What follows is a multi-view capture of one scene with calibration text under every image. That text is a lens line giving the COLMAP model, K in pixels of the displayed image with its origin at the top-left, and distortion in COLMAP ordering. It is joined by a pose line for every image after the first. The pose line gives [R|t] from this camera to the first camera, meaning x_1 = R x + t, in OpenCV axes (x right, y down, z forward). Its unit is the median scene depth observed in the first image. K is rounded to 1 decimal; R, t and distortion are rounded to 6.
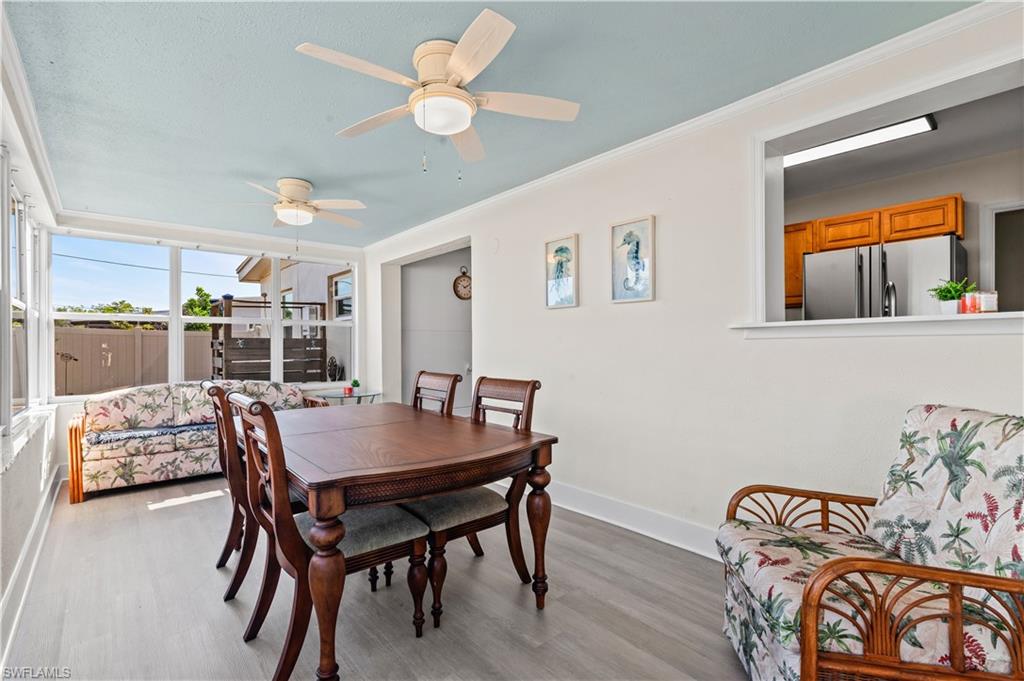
lens RADIAL K [[457.2, 0, 510.5], [0, 457.2, 343.0], [0, 0, 1]] dist [0.018988, -0.002084]
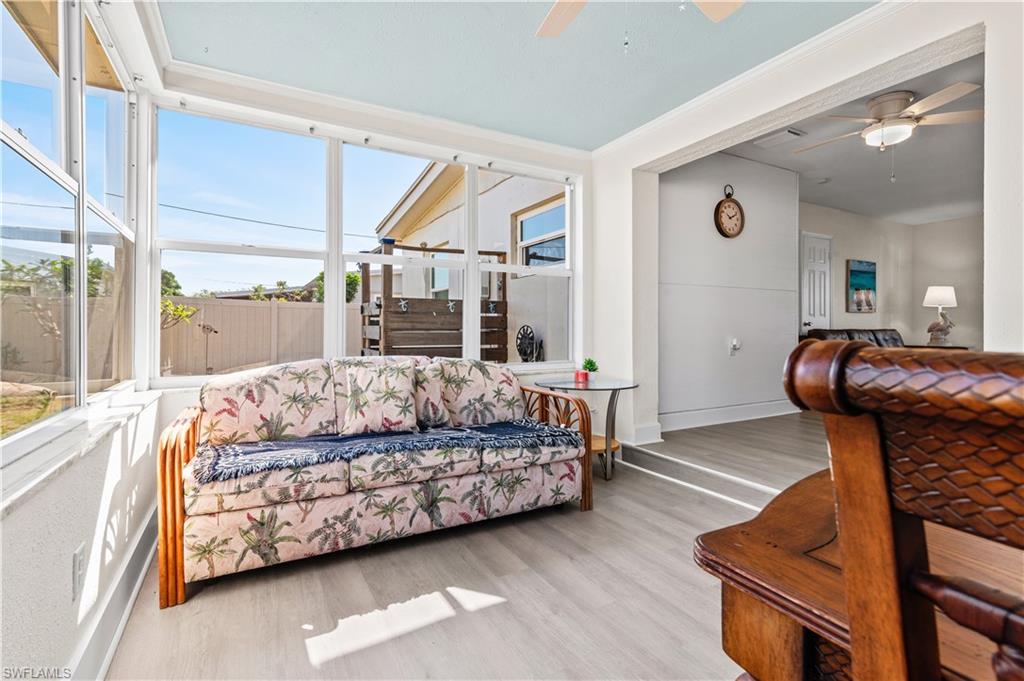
lens RADIAL K [[457.2, 0, 524.7], [0, 457.2, 322.3], [0, 0, 1]] dist [0.018988, -0.002084]
pose [[0.984726, 0.005974, -0.174007, -0.438522], [-0.006898, 0.999965, -0.004708, 0.046419], [0.173973, 0.005836, 0.984733, 0.523762]]
